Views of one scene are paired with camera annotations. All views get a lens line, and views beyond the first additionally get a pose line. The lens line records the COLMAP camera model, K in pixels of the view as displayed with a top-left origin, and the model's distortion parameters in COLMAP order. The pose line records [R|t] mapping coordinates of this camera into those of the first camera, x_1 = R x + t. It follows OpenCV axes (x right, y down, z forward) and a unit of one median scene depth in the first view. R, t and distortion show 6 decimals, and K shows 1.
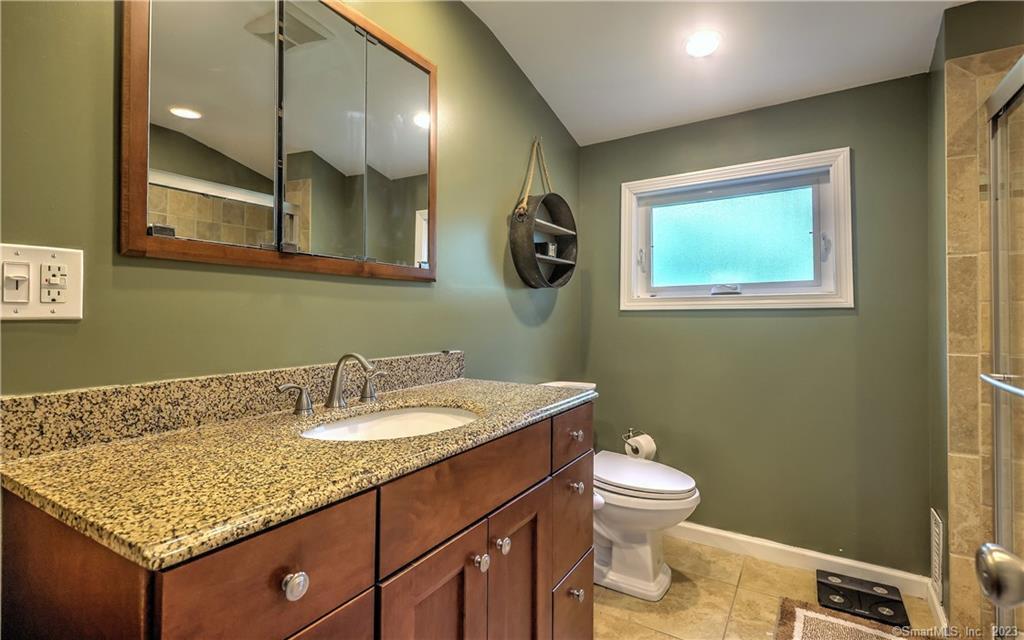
lens RADIAL K [[470.2, 0, 510.8], [0, 470.2, 309.3], [0, 0, 1]] dist [0.014676, -0.000064]
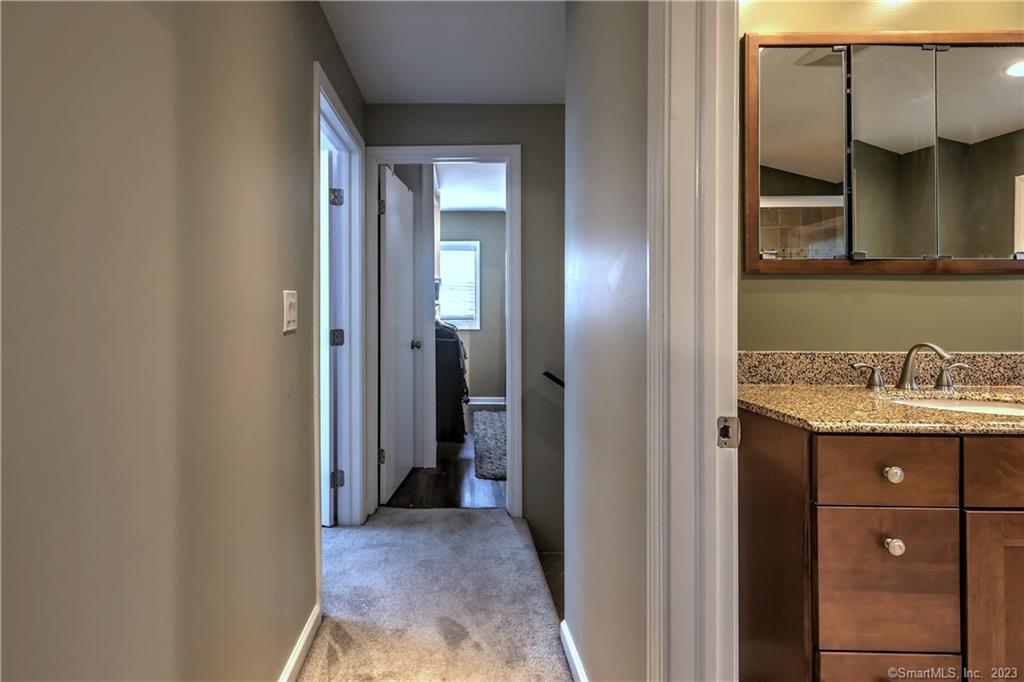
lens RADIAL K [[464.3, 0, 491.3], [0, 464.3, 300.4], [0, 0, 1]] dist [-0.001019, -0.000276]
pose [[0.492758, -0.015674, -0.870025, 0.126281], [0.006453, 0.999876, -0.014358, -0.000197], [0.870143, 0.001461, 0.492798, -0.479757]]
